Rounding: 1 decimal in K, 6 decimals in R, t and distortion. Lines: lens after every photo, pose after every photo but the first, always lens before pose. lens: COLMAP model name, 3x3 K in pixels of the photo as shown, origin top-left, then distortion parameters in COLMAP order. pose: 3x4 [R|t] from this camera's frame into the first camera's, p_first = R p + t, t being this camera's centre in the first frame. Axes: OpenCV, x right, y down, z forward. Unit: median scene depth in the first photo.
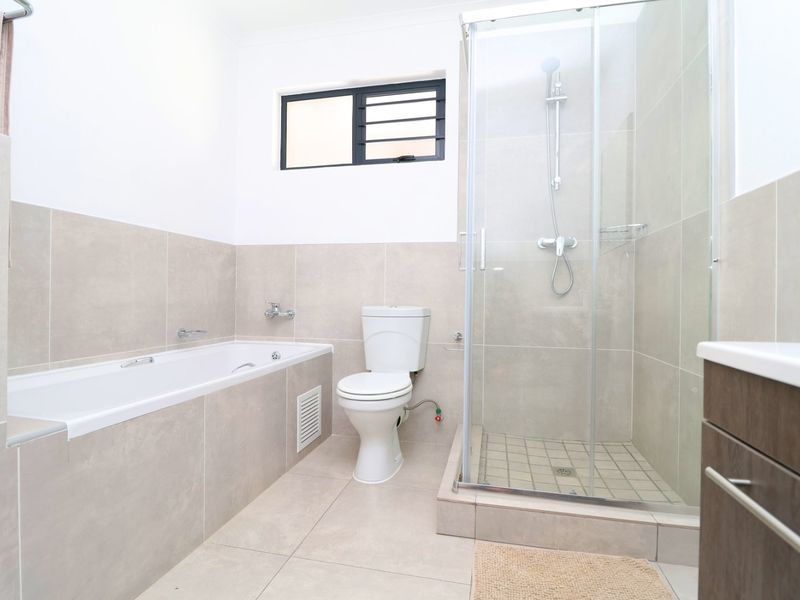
lens RADIAL K [[418.2, 0, 397.7], [0, 418.2, 300.3], [0, 0, 1]] dist [0.000769, -0.006192]
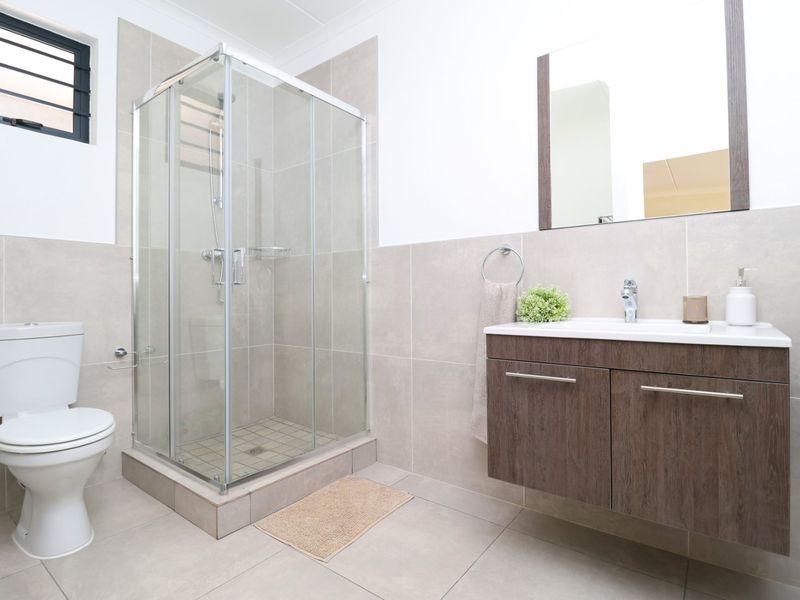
lens RADIAL K [[418.2, 0, 398.9], [0, 418.2, 302.5], [0, 0, 1]] dist [0.000769, -0.006192]
pose [[0.422130, -0.026913, 0.906136, -0.472674], [0.020157, 0.999591, 0.020298, -0.028585], [-0.906311, 0.009697, 0.422500, 0.114550]]
